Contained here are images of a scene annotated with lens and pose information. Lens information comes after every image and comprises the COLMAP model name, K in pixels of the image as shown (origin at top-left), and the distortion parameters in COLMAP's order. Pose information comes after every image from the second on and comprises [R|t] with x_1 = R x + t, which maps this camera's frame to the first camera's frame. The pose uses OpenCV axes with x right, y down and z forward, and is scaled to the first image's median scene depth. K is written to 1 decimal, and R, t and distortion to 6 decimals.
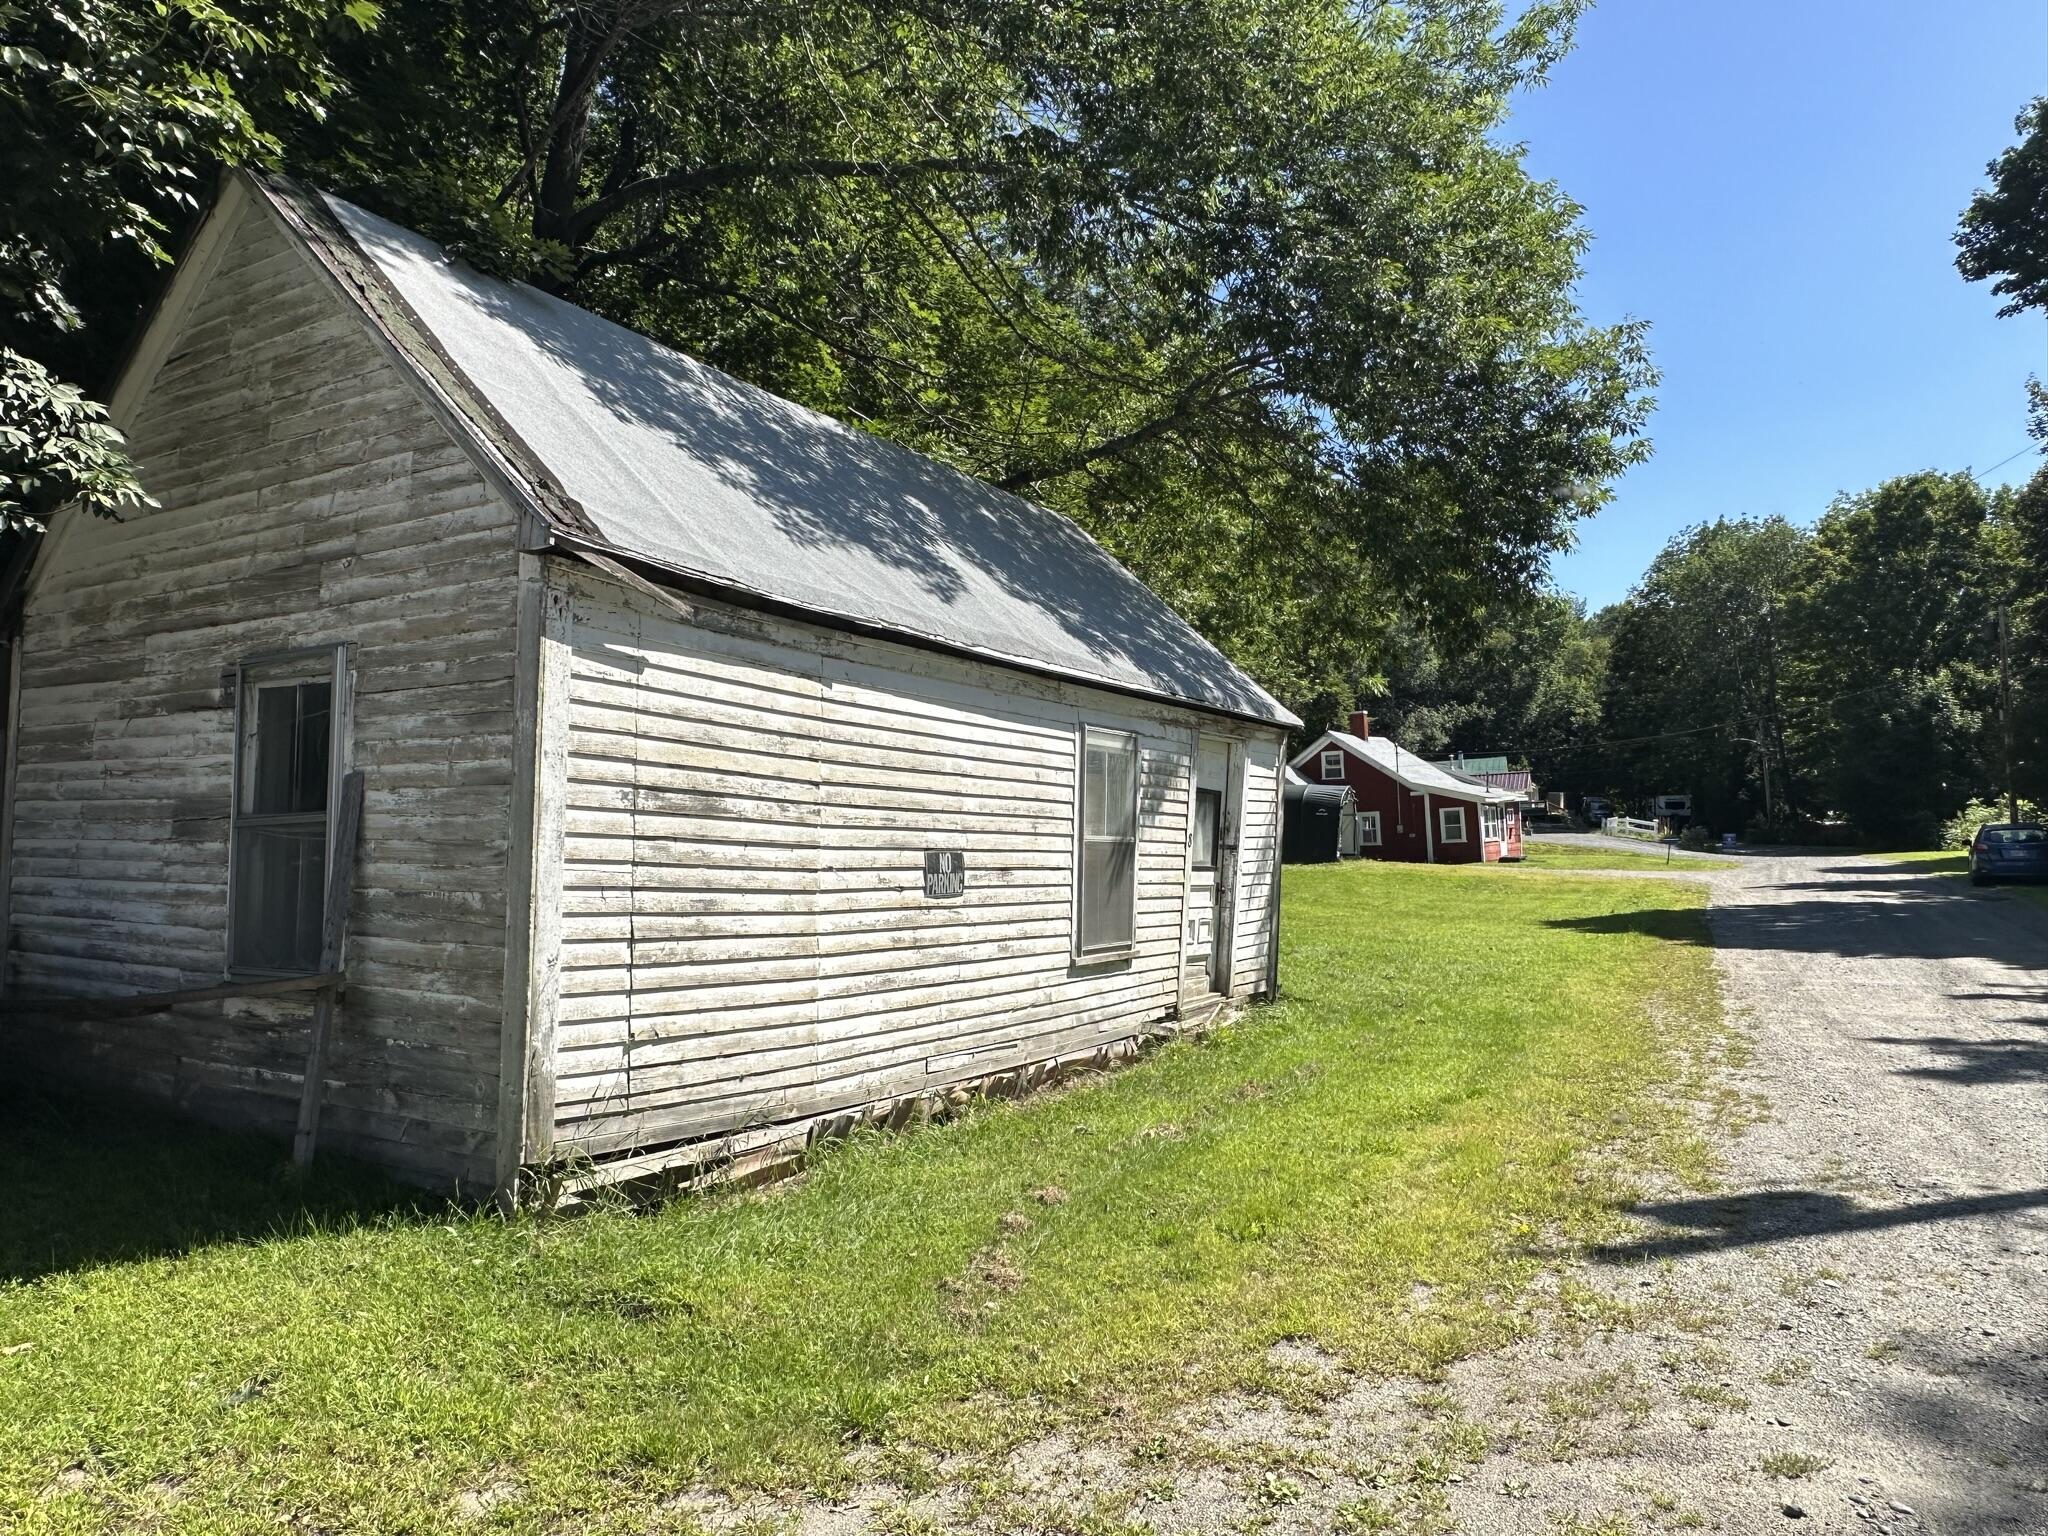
lens RADIAL K [[1334.8, 0, 1027.3], [0, 1334.8, 767.1], [0, 0, 1]] dist [0.001586, 0.000249]
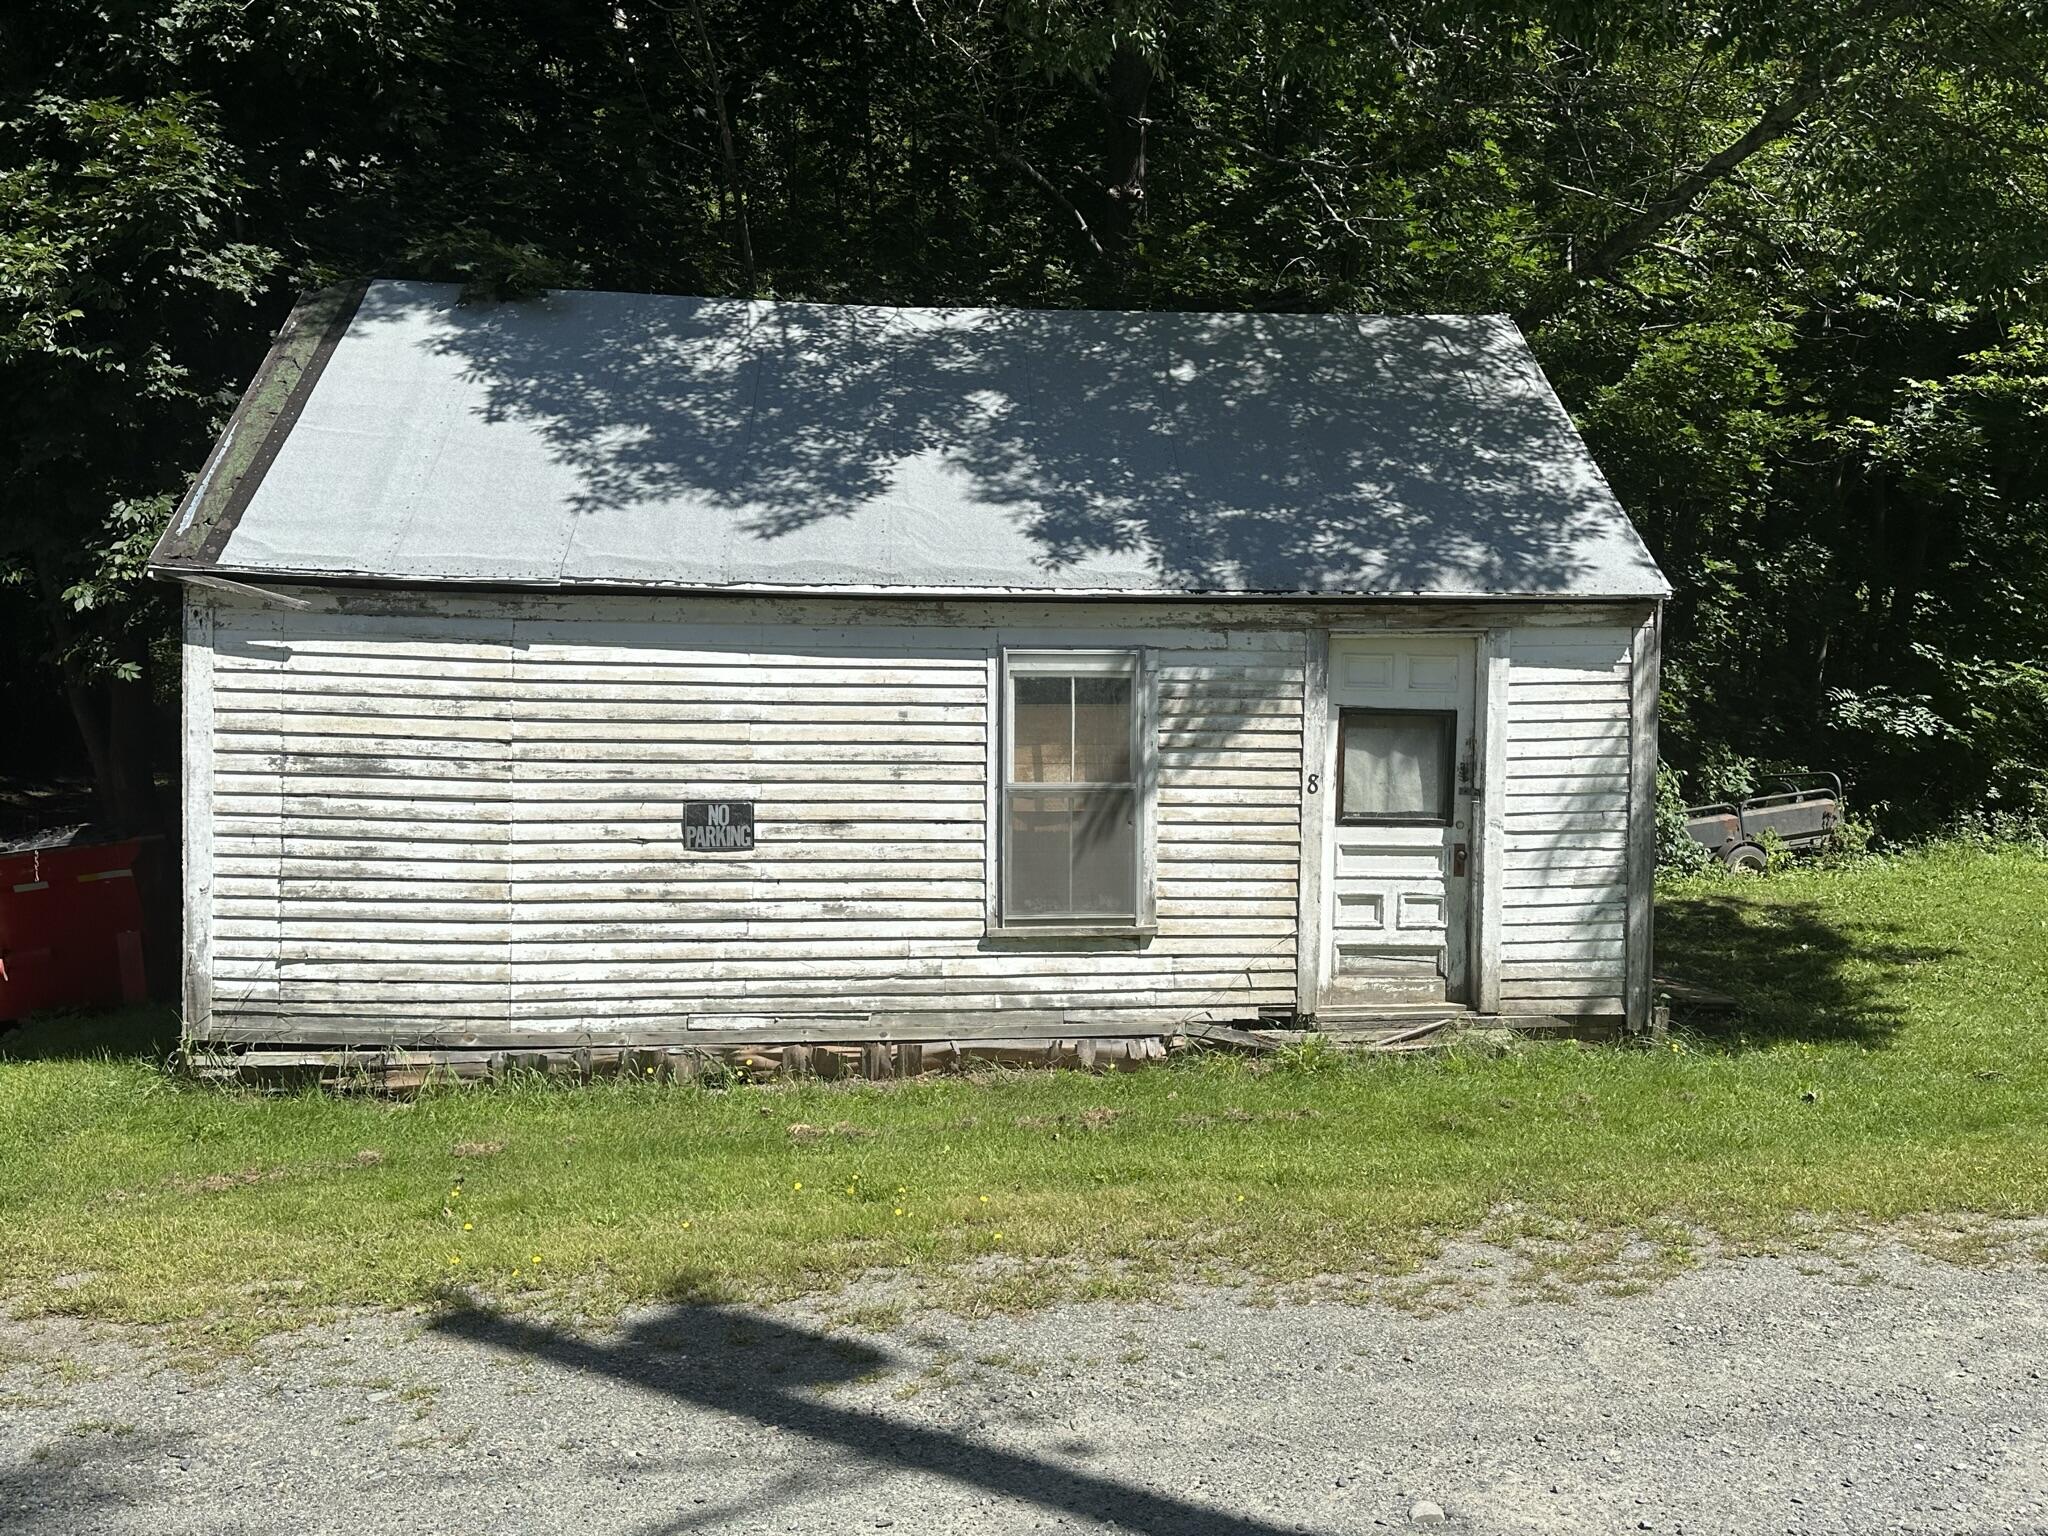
lens RADIAL K [[1572.0, 0, 1027.7], [0, 1572.0, 761.7], [0, 0, 1]] dist [0.048002, -0.020045]
pose [[0.609157, -0.015490, -0.792898, 1.163200], [0.055189, 0.998213, 0.022899, 0.023940], [0.791127, -0.057709, 0.608924, 0.588092]]
